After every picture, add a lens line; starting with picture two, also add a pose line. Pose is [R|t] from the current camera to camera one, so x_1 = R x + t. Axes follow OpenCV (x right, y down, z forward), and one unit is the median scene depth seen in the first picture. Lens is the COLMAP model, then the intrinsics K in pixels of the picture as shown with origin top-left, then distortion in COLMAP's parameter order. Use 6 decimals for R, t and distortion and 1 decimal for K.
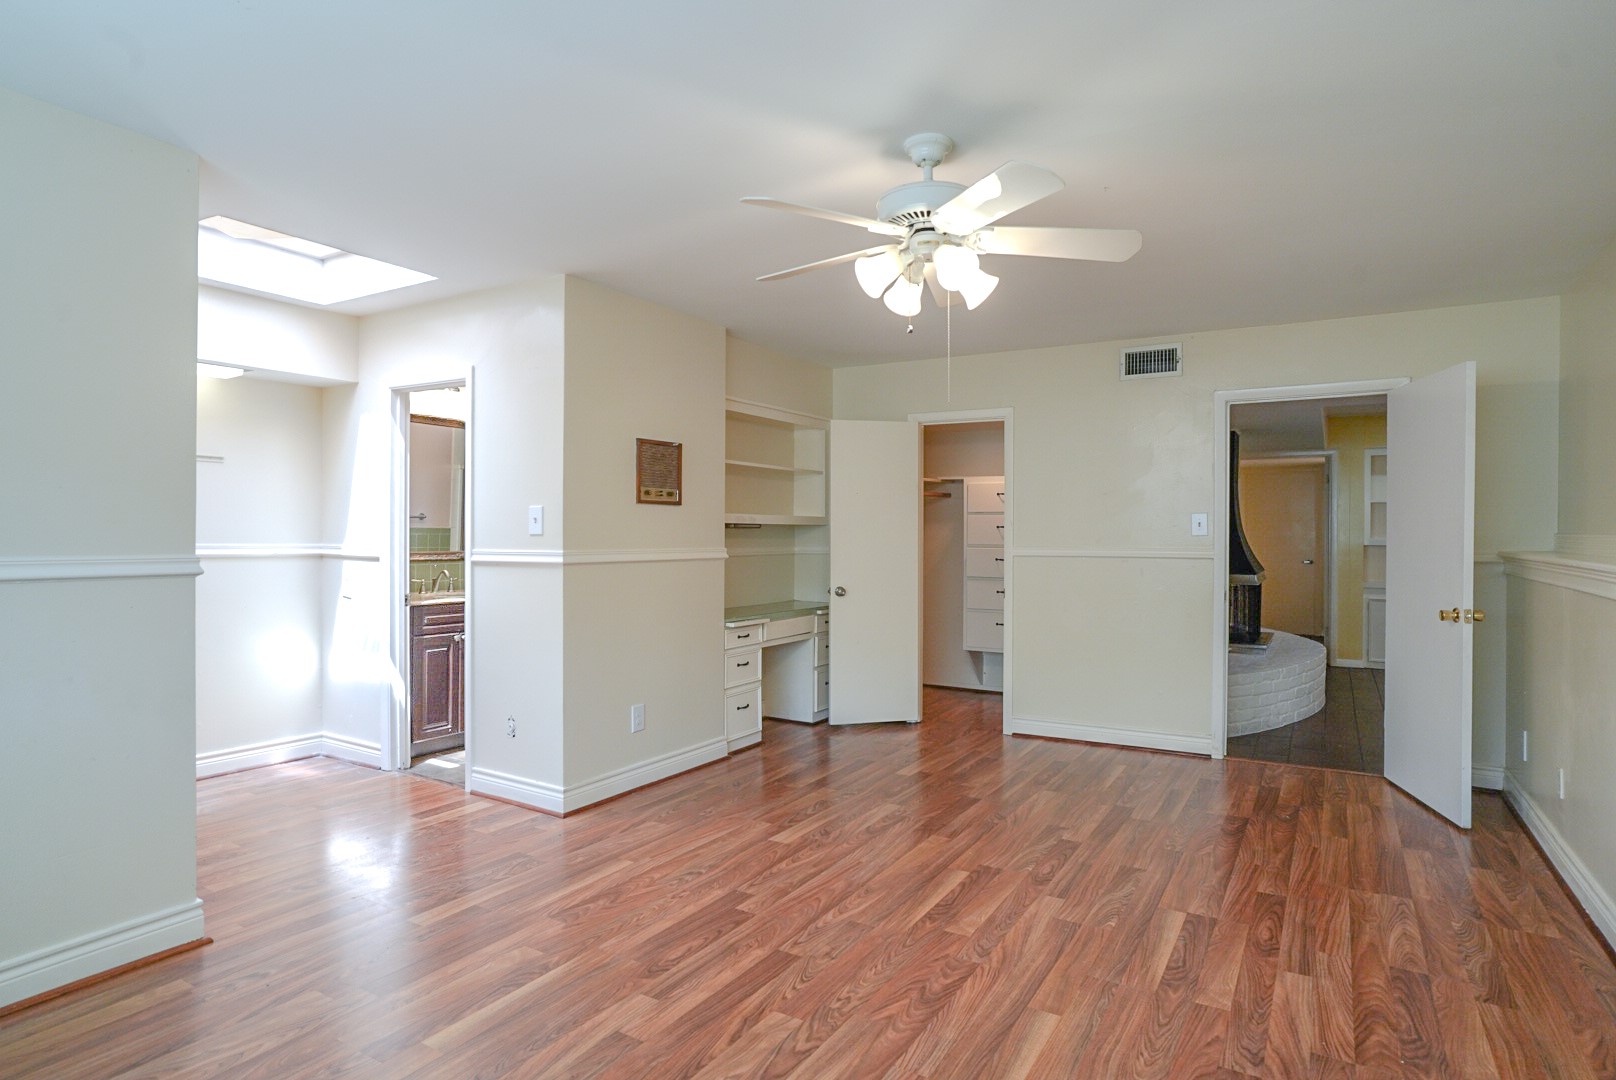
lens RADIAL K [[879.7, 0, 808.6], [0, 879.7, 538.5], [0, 0, 1]] dist [-0.047554, 0.028898]
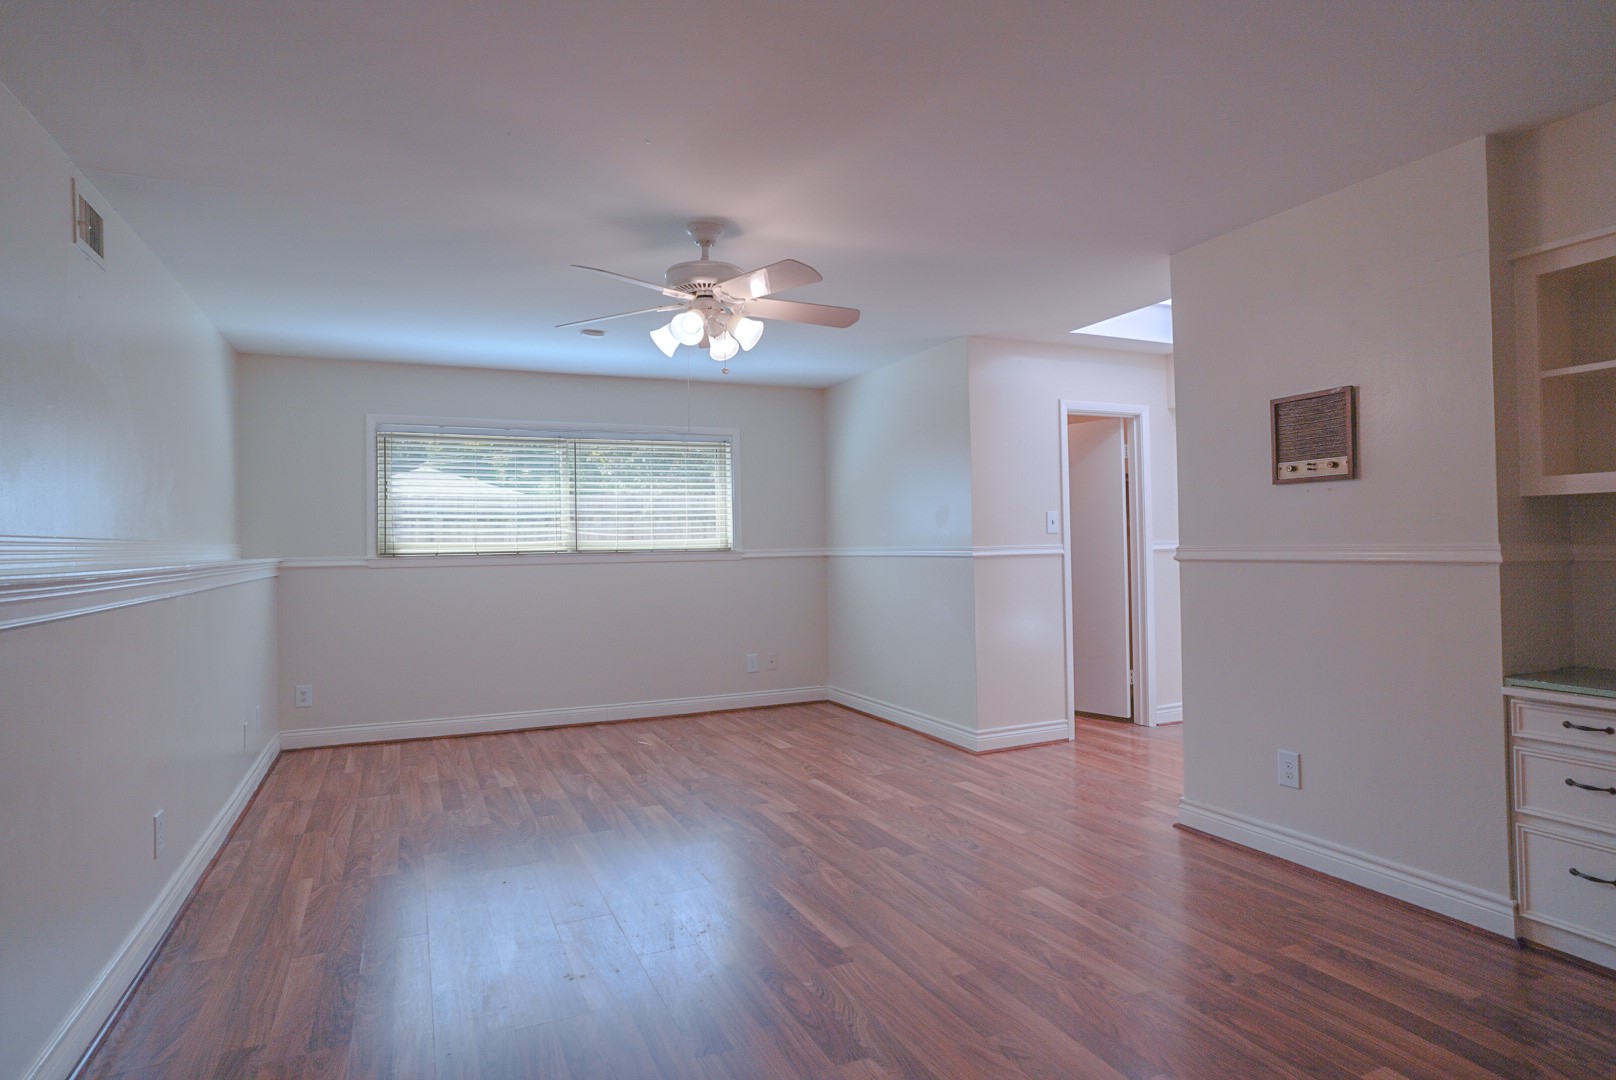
lens RADIAL K [[879.7, 0, 808.1], [0, 879.7, 537.1], [0, 0, 1]] dist [-0.047554, 0.028898]
pose [[-0.563109, 0.003242, -0.826376, 0.805520], [0.019399, 0.999769, -0.009297, 0.004973], [0.826155, -0.021266, -0.563041, 1.328038]]
